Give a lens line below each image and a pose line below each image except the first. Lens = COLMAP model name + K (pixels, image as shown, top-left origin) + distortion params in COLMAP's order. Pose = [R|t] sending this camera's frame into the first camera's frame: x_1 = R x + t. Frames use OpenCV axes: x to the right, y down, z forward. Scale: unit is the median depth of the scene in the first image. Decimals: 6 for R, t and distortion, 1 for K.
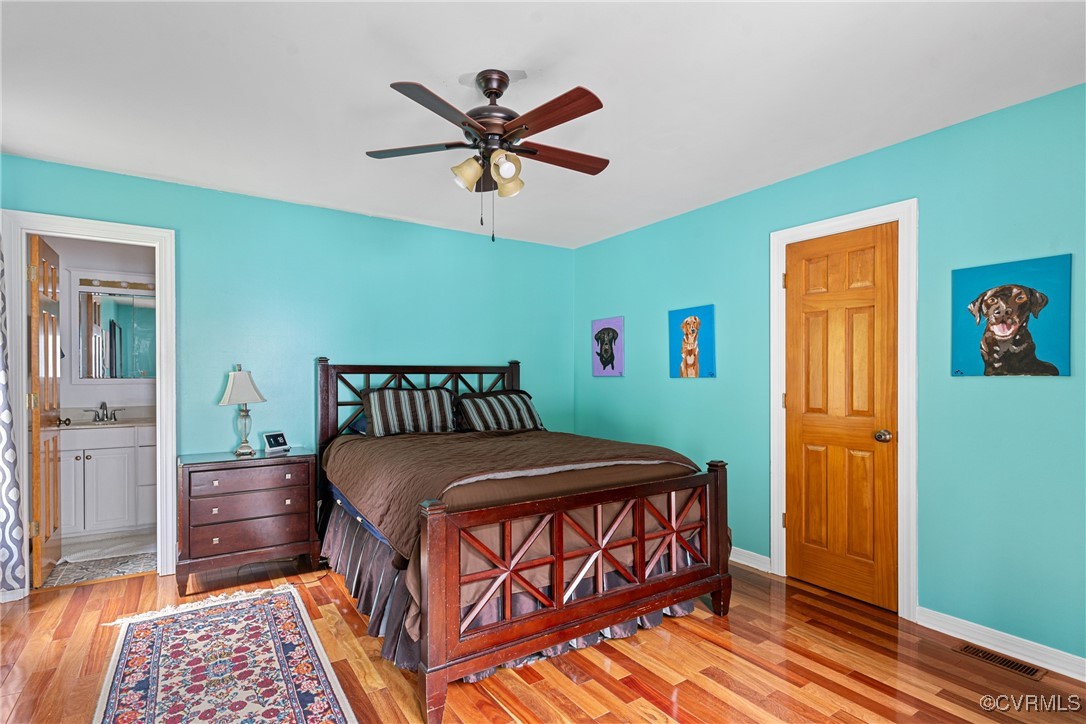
lens RADIAL K [[523.6, 0, 539.6], [0, 523.6, 378.9], [0, 0, 1]] dist [0.000936, 0.000055]
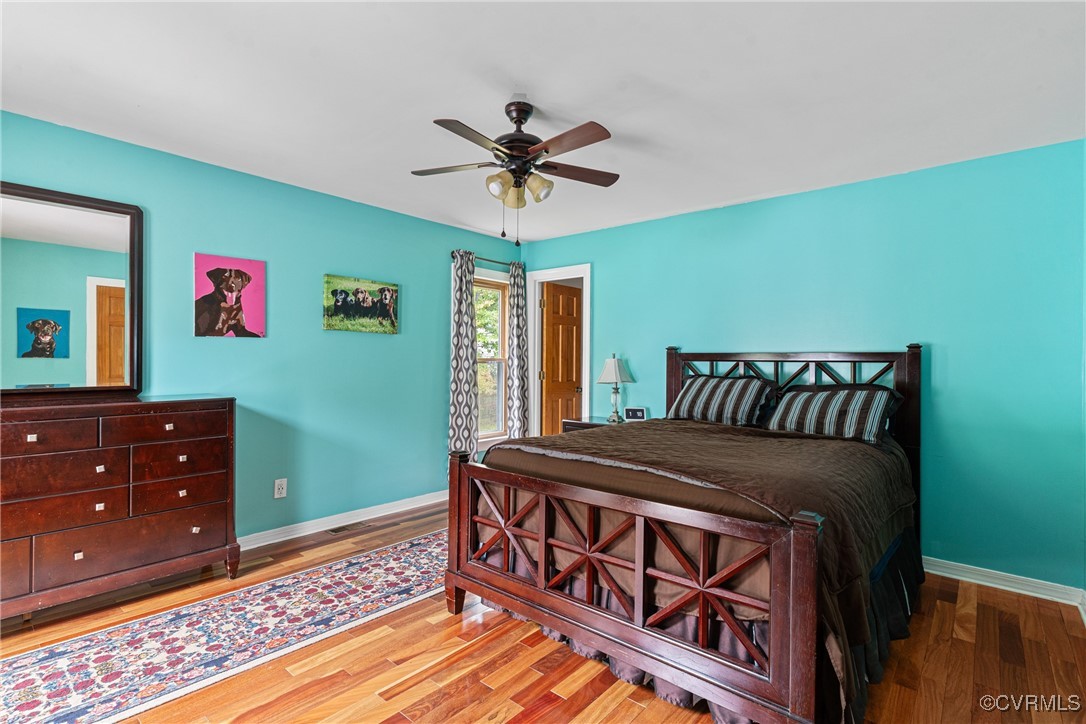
lens RADIAL K [[523.6, 0, 552.7], [0, 523.6, 359.5], [0, 0, 1]] dist [0.000936, 0.000055]
pose [[0.281878, -0.000045, -0.959450, 0.686556], [-0.018303, 0.999818, -0.005424, -0.002396], [0.959276, 0.019090, 0.281826, 0.485897]]
